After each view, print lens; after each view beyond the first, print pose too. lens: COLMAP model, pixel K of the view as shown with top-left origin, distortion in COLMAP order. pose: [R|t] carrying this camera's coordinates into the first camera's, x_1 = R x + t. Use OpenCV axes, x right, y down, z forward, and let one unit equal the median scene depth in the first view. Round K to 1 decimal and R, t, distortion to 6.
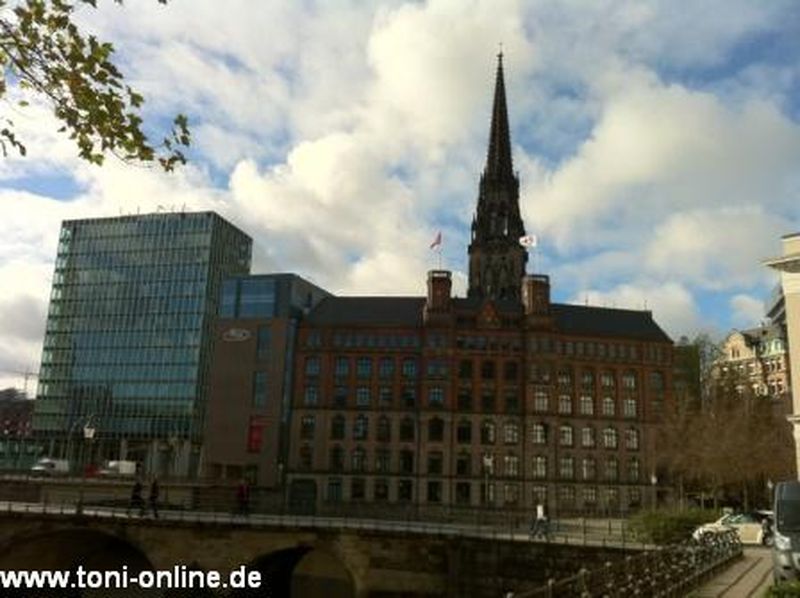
lens RADIAL K [[738.2, 0, 400.4], [0, 738.2, 287.4], [0, 0, 1]] dist [0.089537, -0.277068]
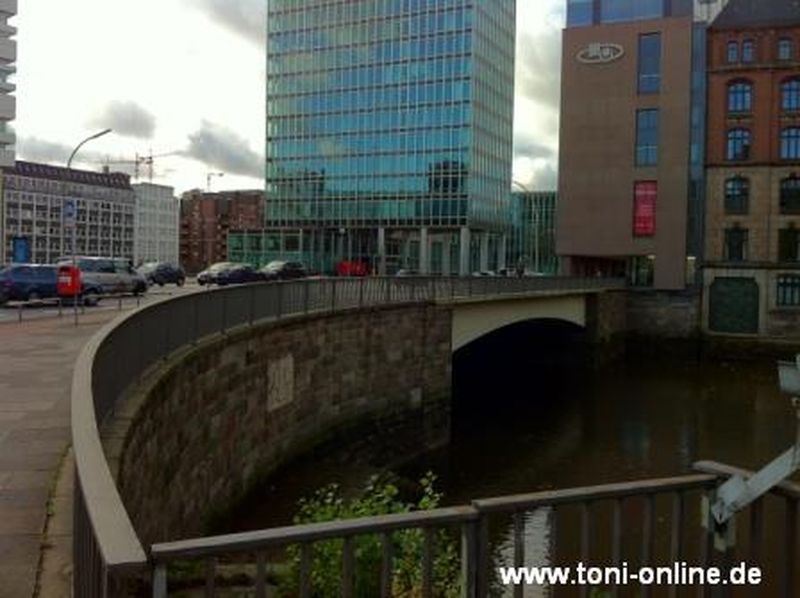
lens RADIAL K [[738.2, 0, 400.4], [0, 738.2, 287.4], [0, 0, 1]] dist [0.089537, -0.277068]
pose [[0.979154, -0.005549, -0.203042, -0.267140], [0.060656, 0.962003, 0.266215, 0.079220], [0.193850, -0.272981, 0.942286, 0.337484]]
